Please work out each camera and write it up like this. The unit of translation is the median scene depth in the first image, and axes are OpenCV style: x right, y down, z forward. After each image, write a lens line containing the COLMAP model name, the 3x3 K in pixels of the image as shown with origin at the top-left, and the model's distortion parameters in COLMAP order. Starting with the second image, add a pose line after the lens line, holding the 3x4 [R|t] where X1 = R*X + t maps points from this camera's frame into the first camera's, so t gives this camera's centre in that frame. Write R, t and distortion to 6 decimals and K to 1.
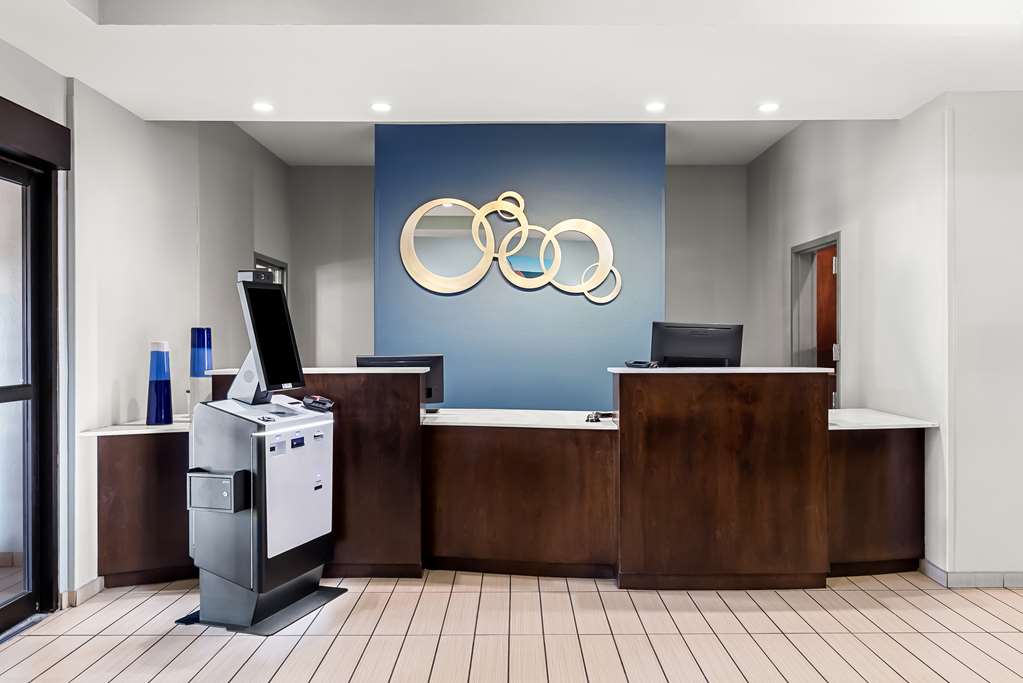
lens RADIAL K [[703.8, 0, 511.8], [0, 703.8, 339.4], [0, 0, 1]] dist [0.008589, 0.000492]
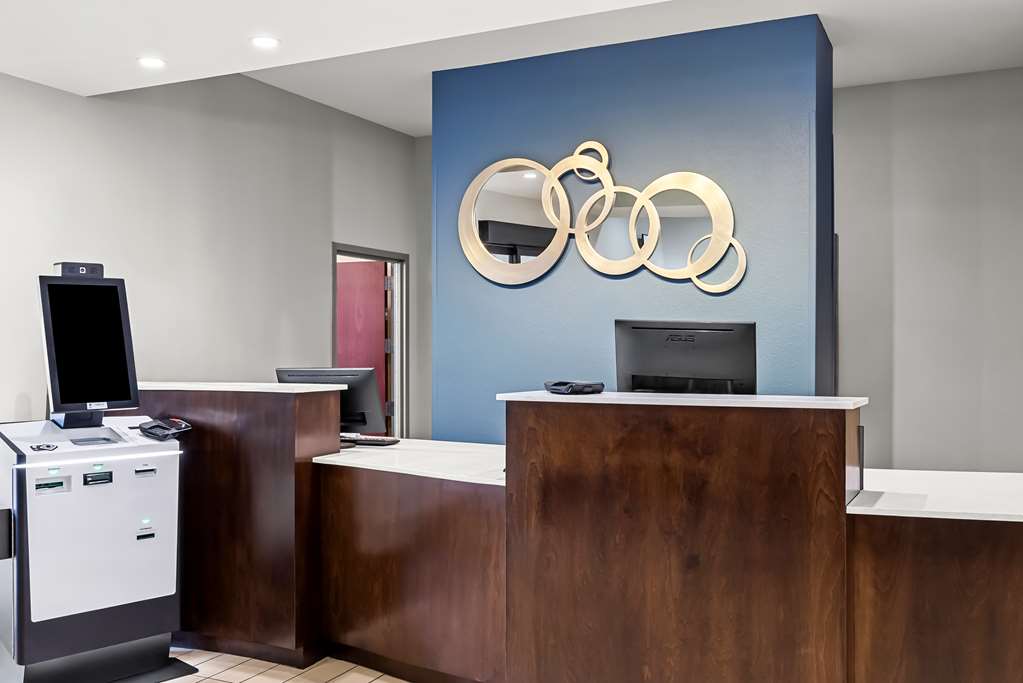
lens RADIAL K [[856.2, 0, 511.7], [0, 856.2, 343.3], [0, 0, 1]] dist [0.002815, 0.007672]
pose [[0.918664, -0.000358, -0.395040, 0.423707], [-0.000223, 0.999999, -0.001424, -0.002830], [0.395040, 0.001396, 0.918663, 0.253469]]
